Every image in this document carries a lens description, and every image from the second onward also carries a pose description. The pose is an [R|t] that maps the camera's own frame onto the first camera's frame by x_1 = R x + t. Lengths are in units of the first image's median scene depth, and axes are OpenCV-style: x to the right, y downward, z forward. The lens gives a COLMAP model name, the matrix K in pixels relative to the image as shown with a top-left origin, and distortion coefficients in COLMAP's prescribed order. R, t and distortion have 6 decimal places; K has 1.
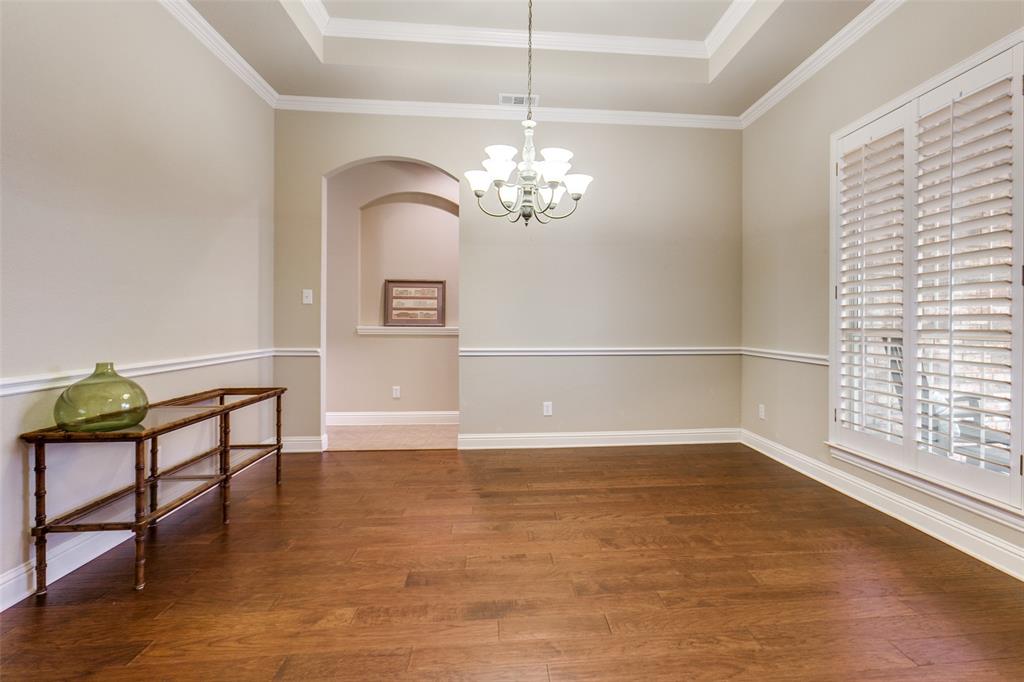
lens RADIAL K [[469.7, 0, 538.2], [0, 469.7, 325.9], [0, 0, 1]] dist [-0.029940, 0.019311]
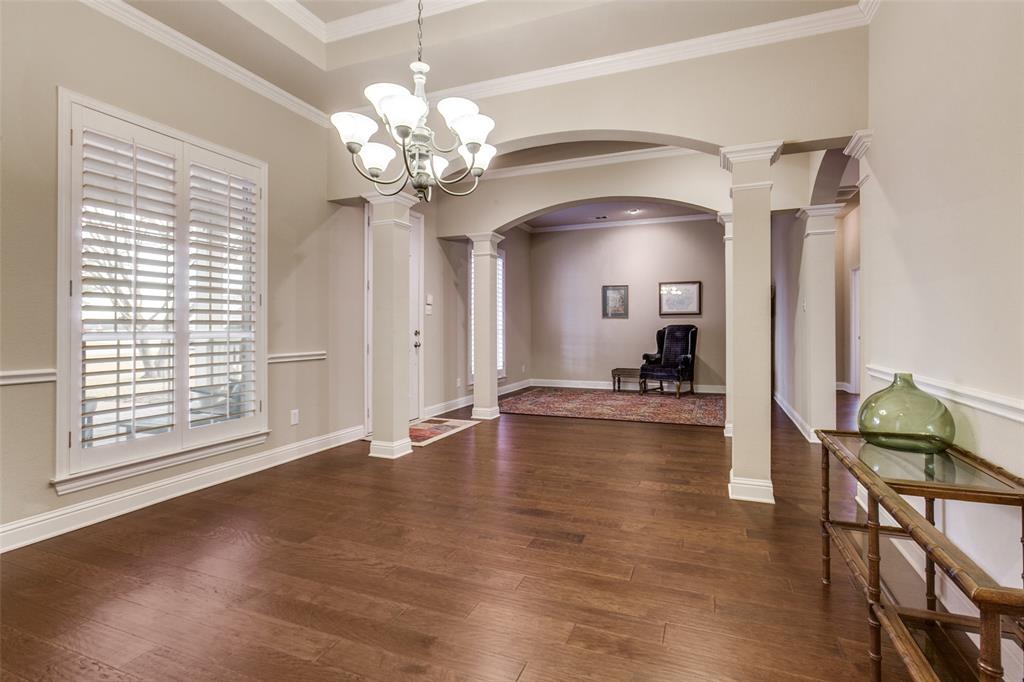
lens RADIAL K [[473.4, 0, 537.8], [0, 473.4, 326.2], [0, 0, 1]] dist [-0.001652, 0.000837]
pose [[-0.900366, 0.002137, 0.435128, -0.571073], [0.001388, 0.999997, -0.002039, -0.005089], [-0.435131, -0.001232, -0.900366, 1.732352]]
